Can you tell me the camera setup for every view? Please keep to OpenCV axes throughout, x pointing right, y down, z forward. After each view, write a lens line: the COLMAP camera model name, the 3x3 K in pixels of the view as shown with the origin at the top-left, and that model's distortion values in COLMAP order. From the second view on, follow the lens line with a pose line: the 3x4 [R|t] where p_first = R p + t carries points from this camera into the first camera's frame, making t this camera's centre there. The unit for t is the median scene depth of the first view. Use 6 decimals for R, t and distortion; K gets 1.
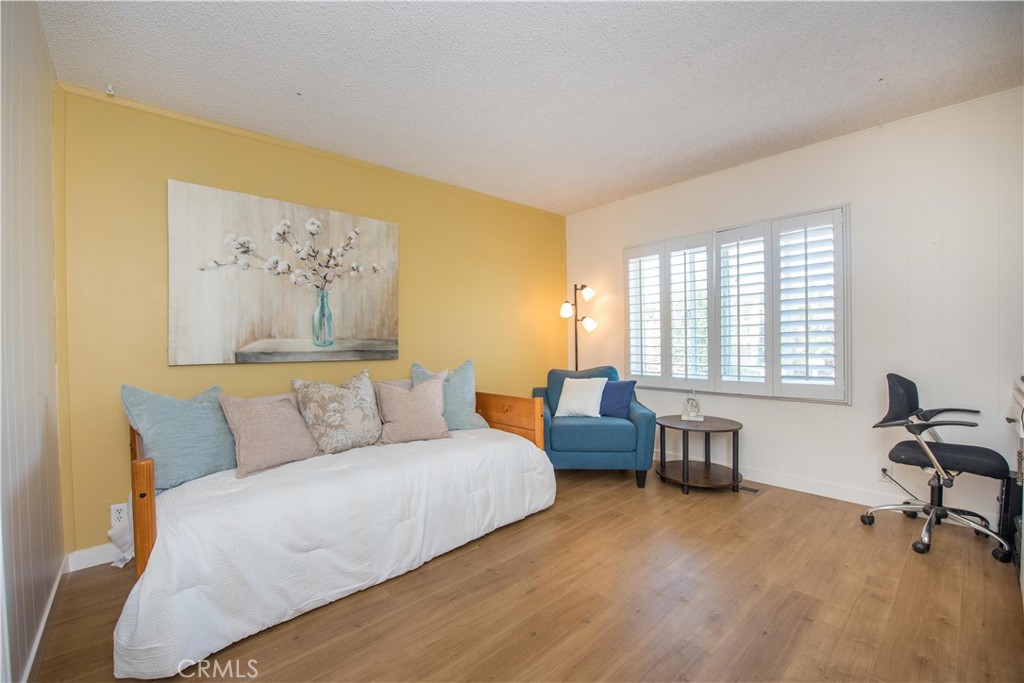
lens RADIAL K [[412.8, 0, 513.4], [0, 412.8, 343.0], [0, 0, 1]] dist [-0.023388, -0.000088]
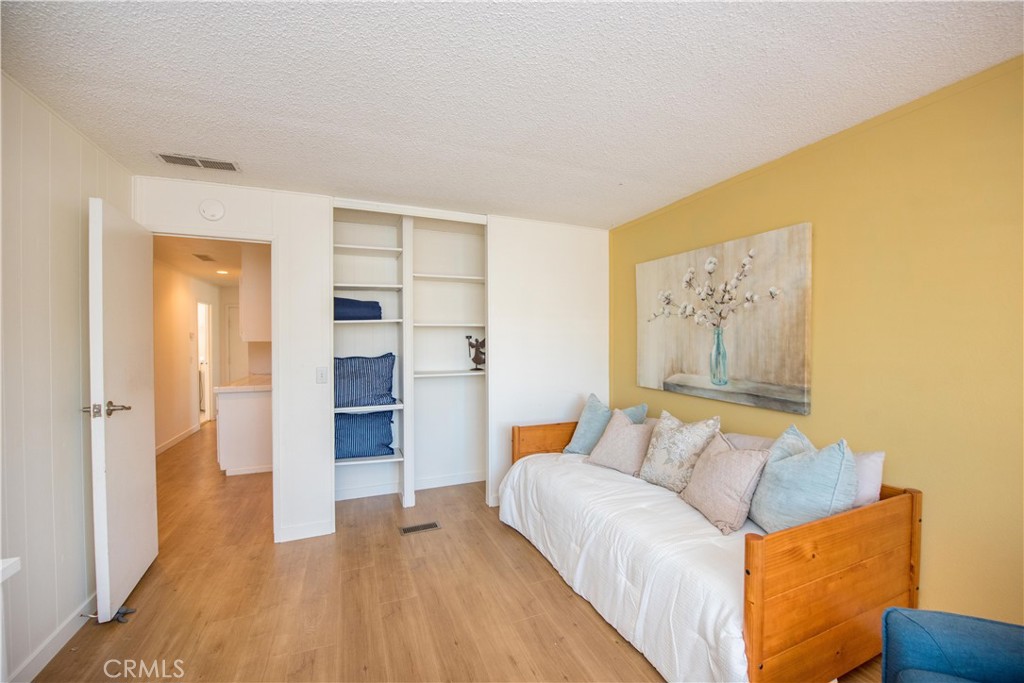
lens RADIAL K [[412.8, 0, 513.4], [0, 412.8, 343.0], [0, 0, 1]] dist [-0.023388, -0.000088]
pose [[-0.343628, 0.019133, -0.938911, 0.615477], [-0.002328, 0.999772, 0.021225, -0.111063], [0.939103, 0.009479, -0.343505, 0.872045]]
